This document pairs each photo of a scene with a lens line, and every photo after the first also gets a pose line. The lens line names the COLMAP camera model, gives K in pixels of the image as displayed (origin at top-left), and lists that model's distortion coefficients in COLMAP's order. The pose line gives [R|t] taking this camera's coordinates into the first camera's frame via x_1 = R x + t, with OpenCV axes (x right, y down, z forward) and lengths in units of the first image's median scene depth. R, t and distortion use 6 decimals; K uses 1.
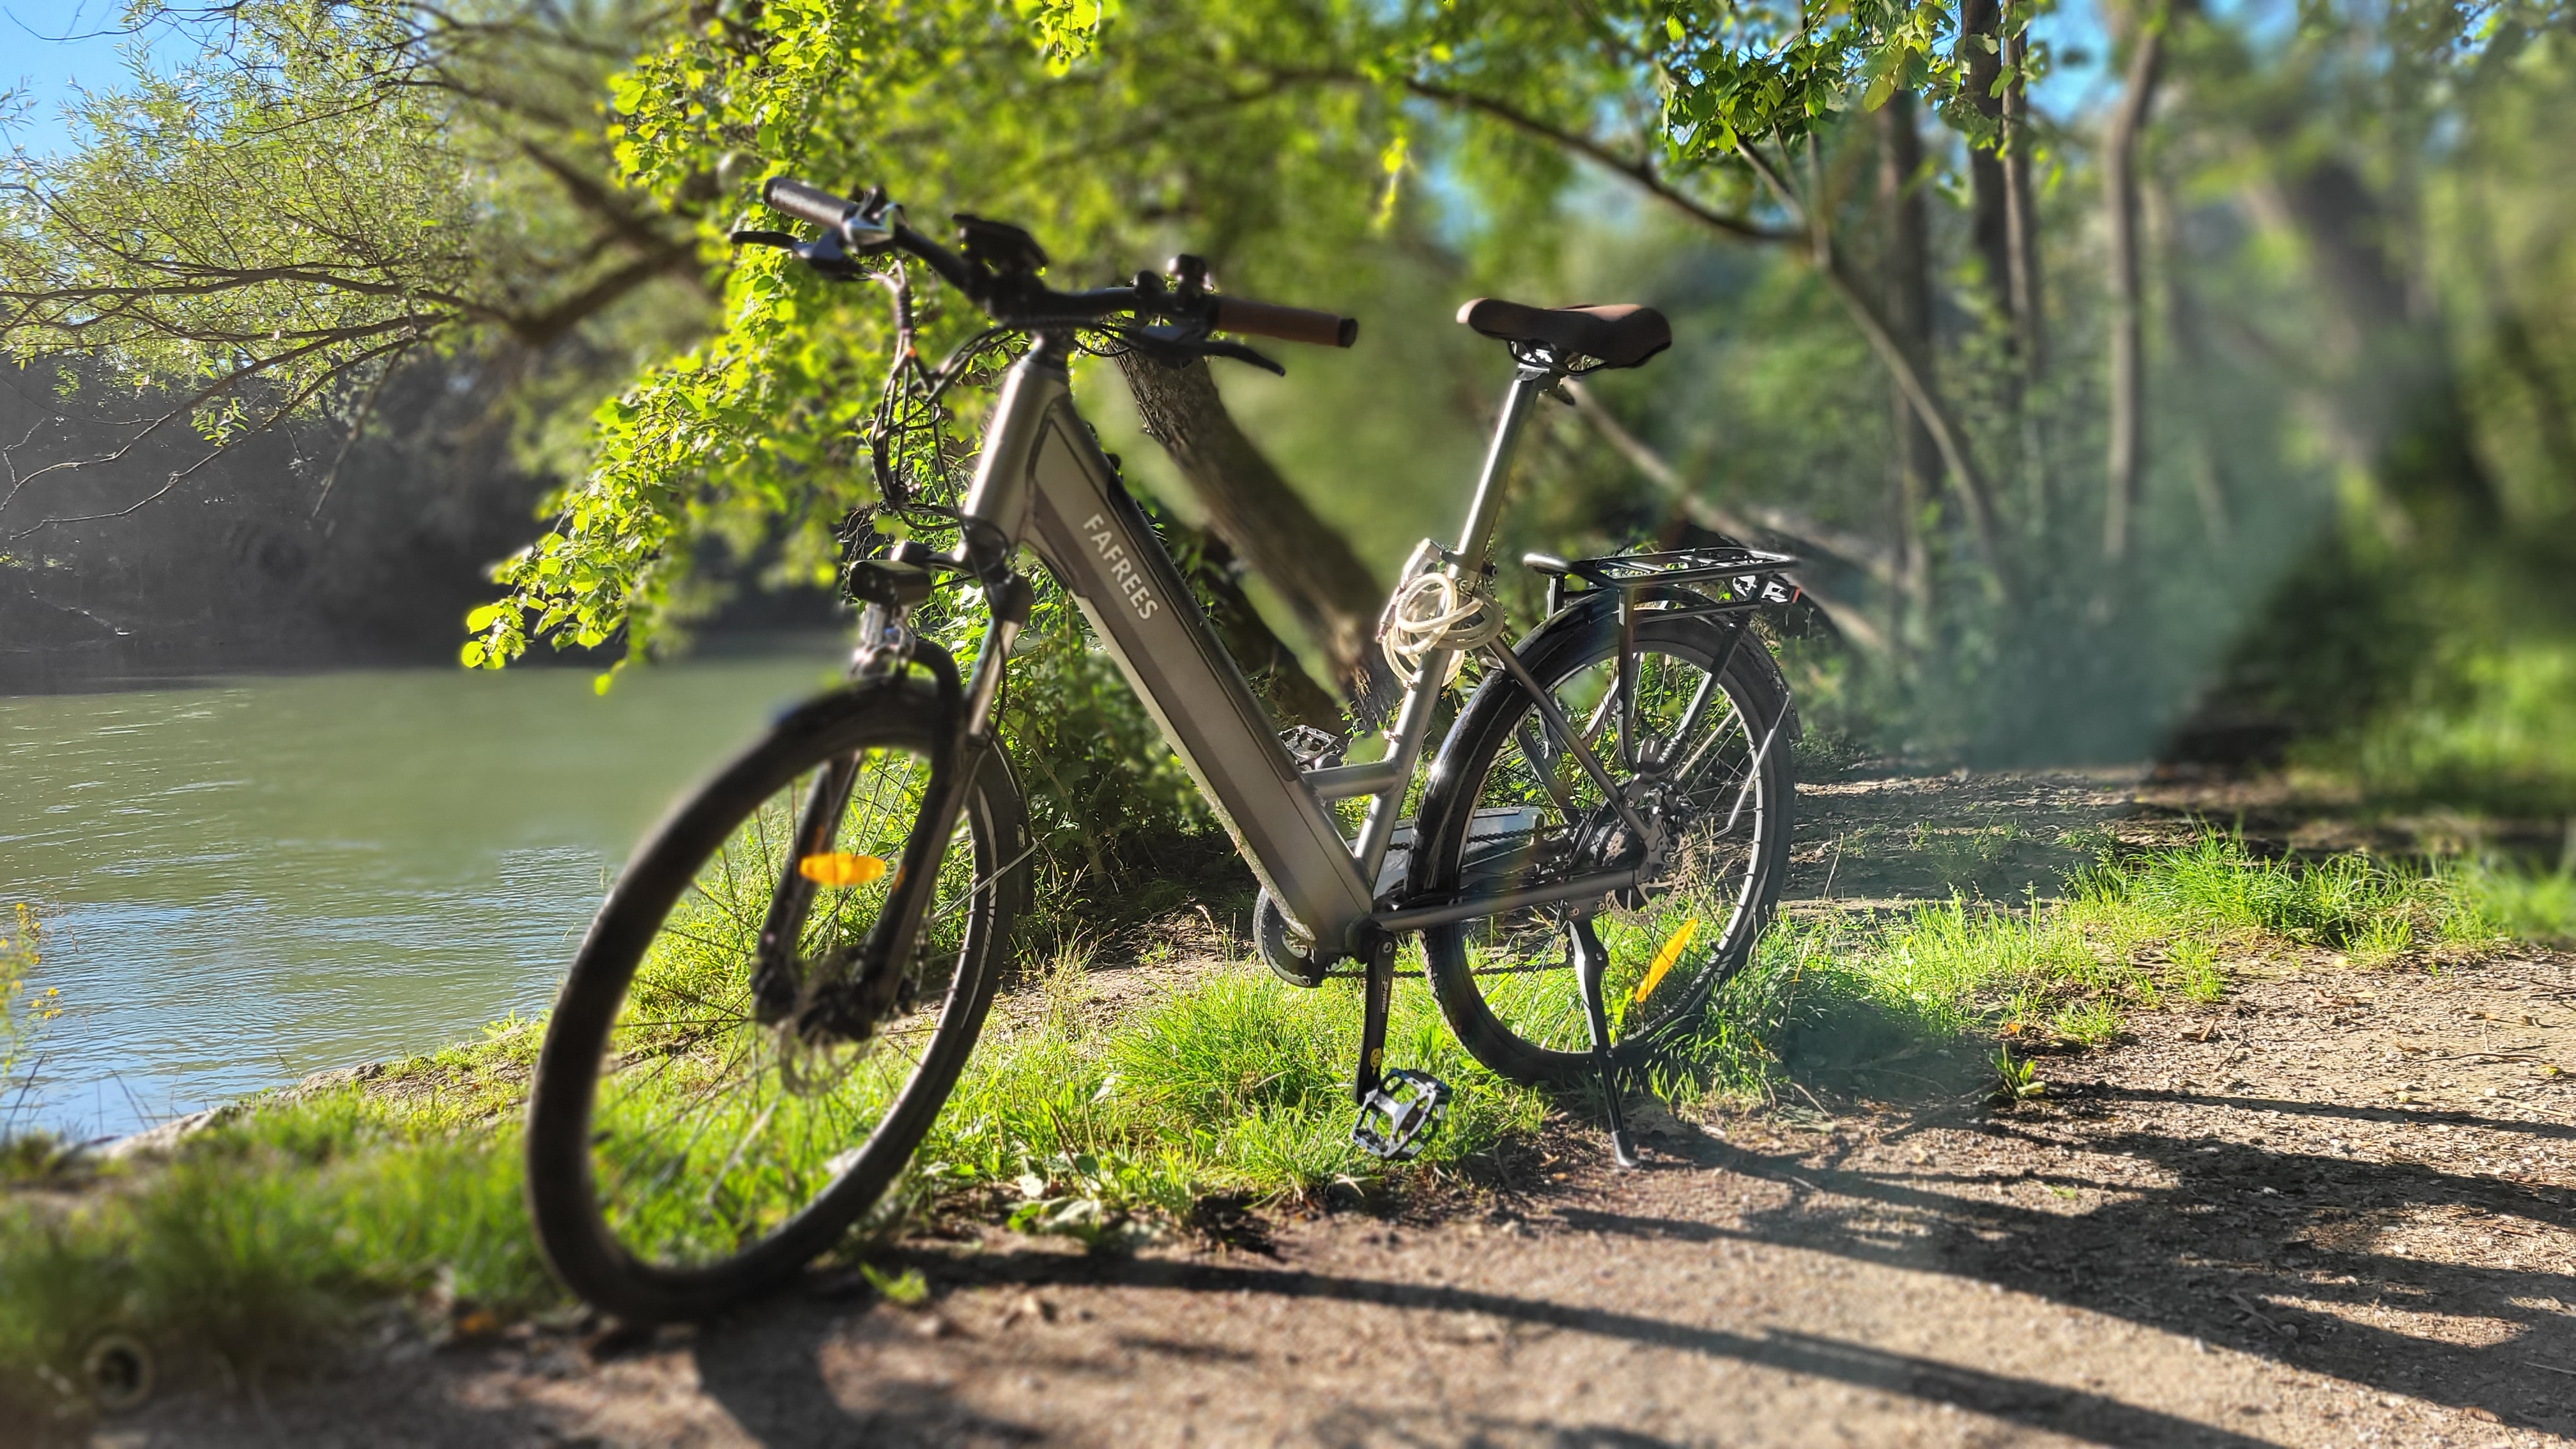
lens RADIAL K [[1953.7, 0, 1283.4], [0, 1953.7, 725.7], [0, 0, 1]] dist [0.054685, -0.029833]
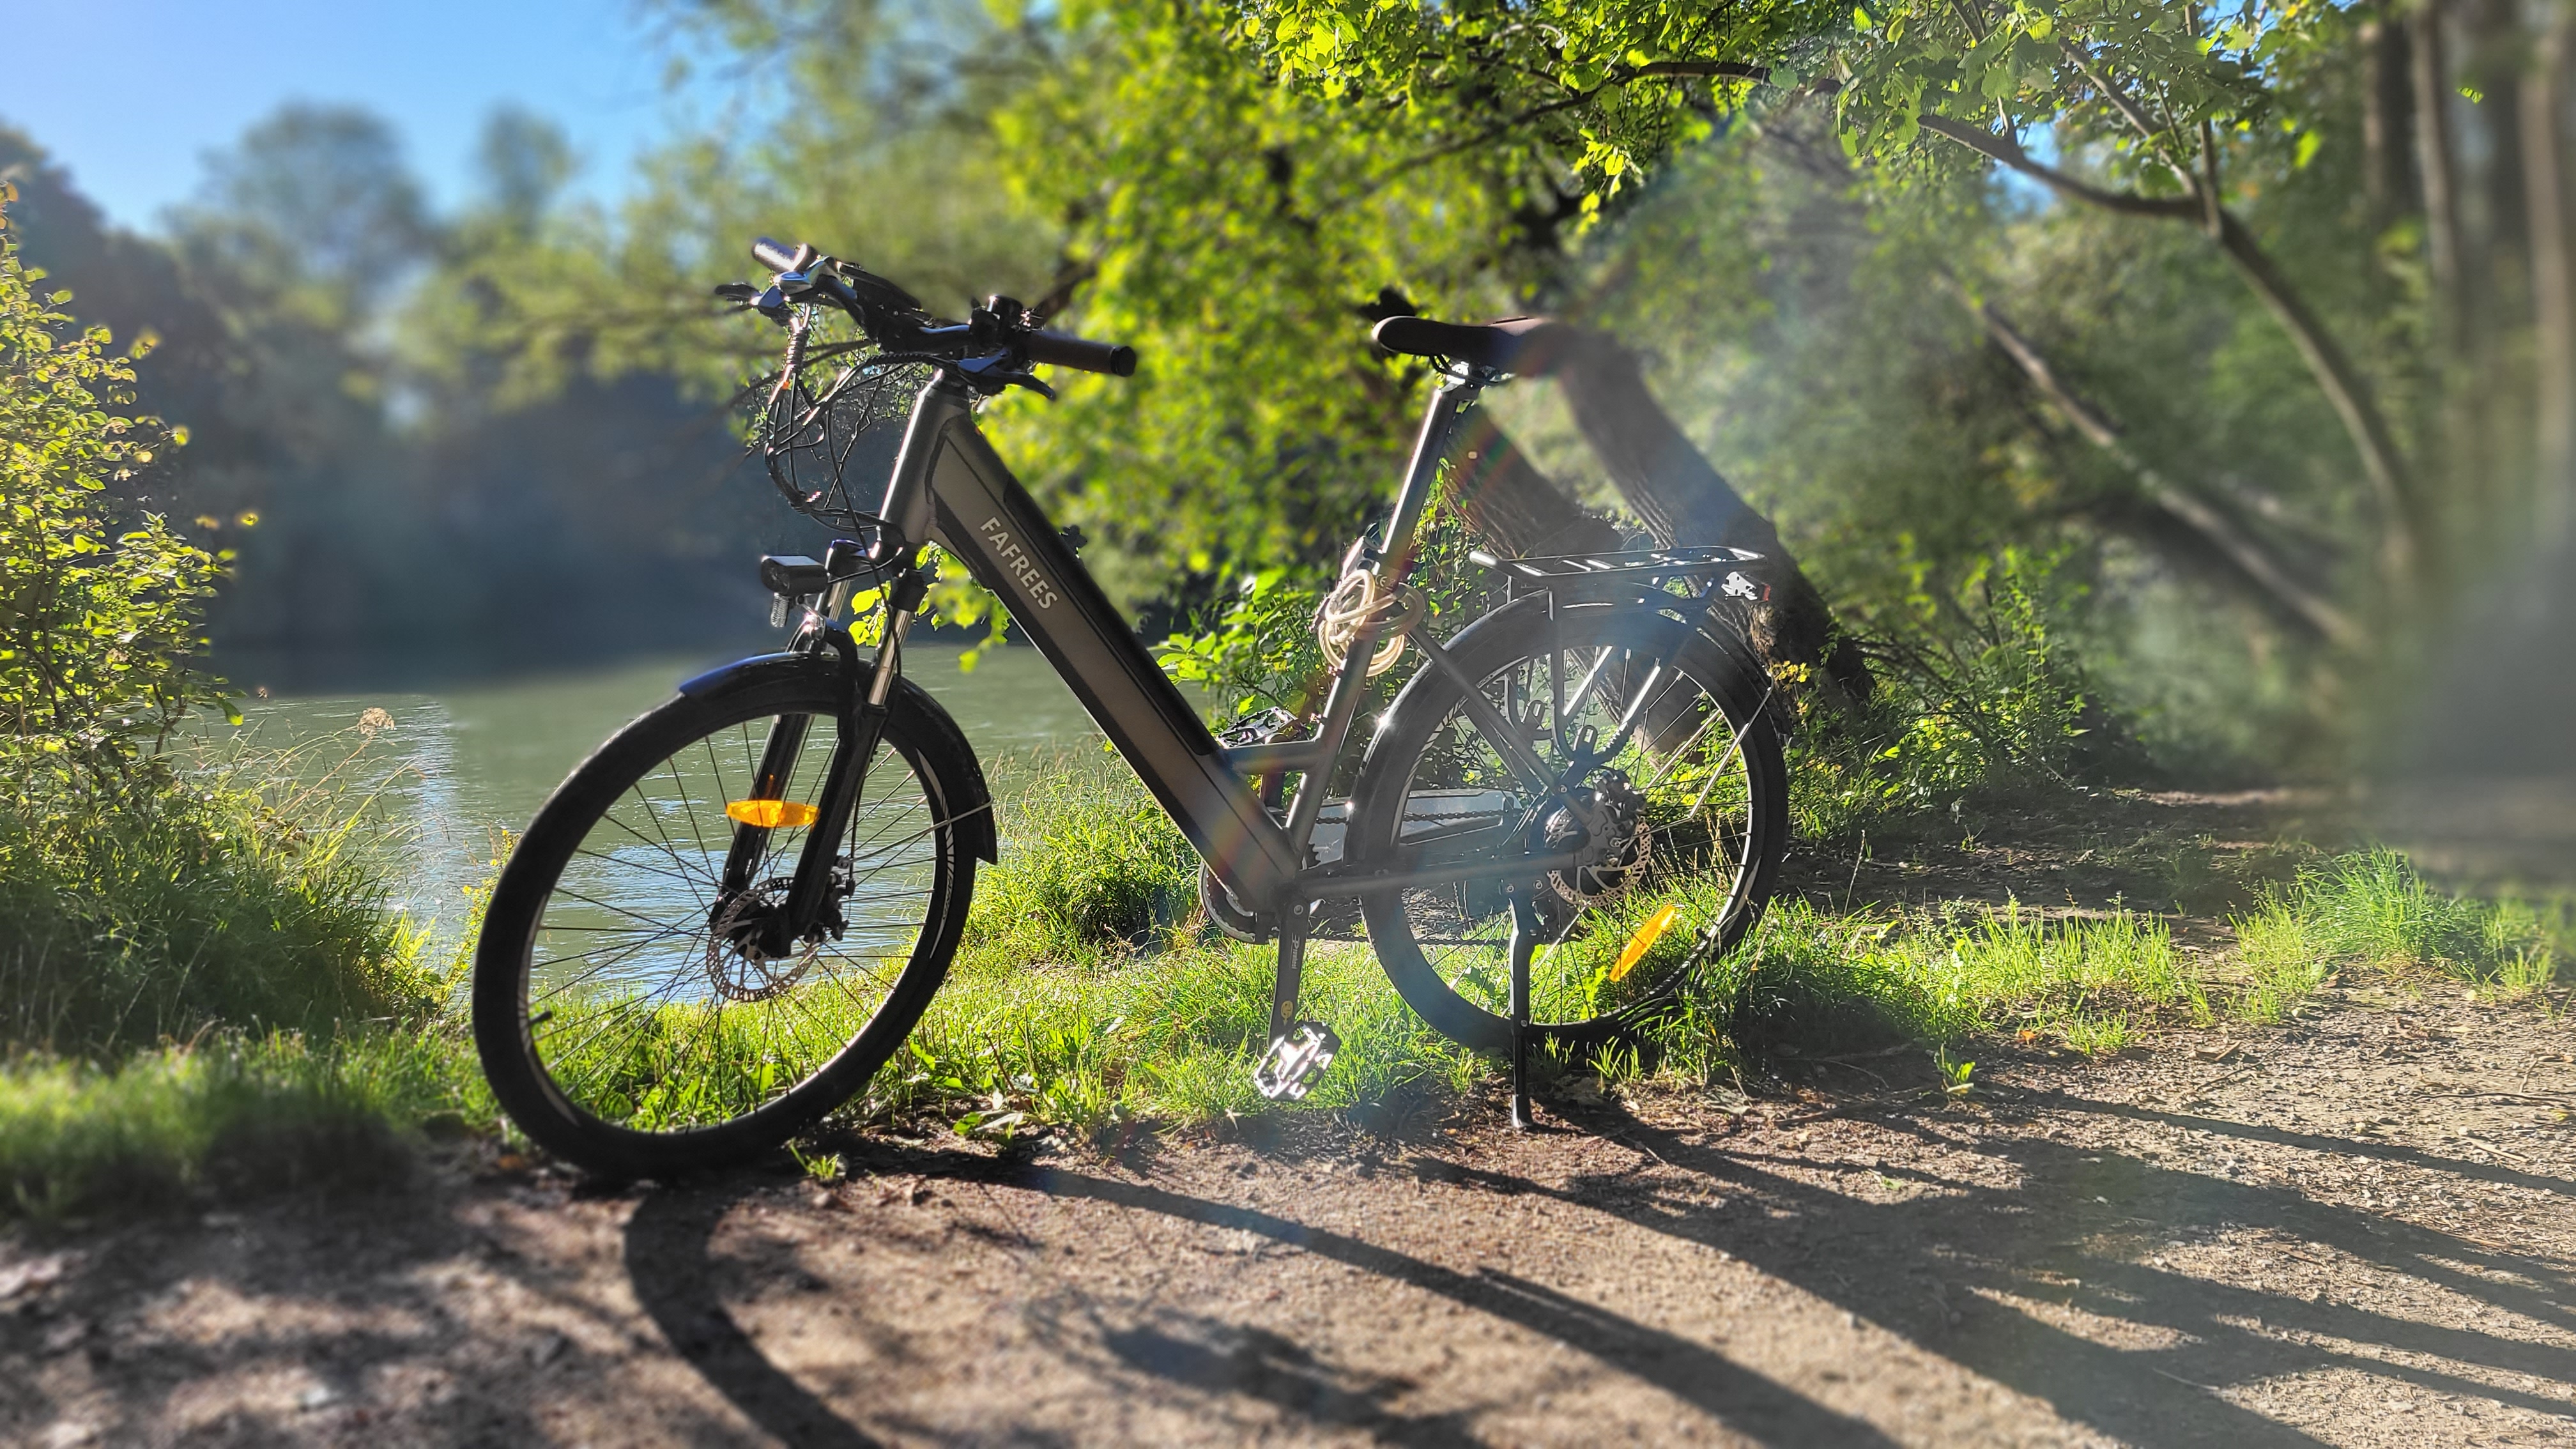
lens RADIAL K [[1953.7, 0, 1293.0], [0, 1953.7, 720.3], [0, 0, 1]] dist [0.054685, -0.029833]
pose [[0.961021, 0.028340, -0.275020, 0.346615], [-0.027087, 0.999598, 0.008357, -0.002386], [0.275147, -0.000582, 0.961402, -0.057512]]
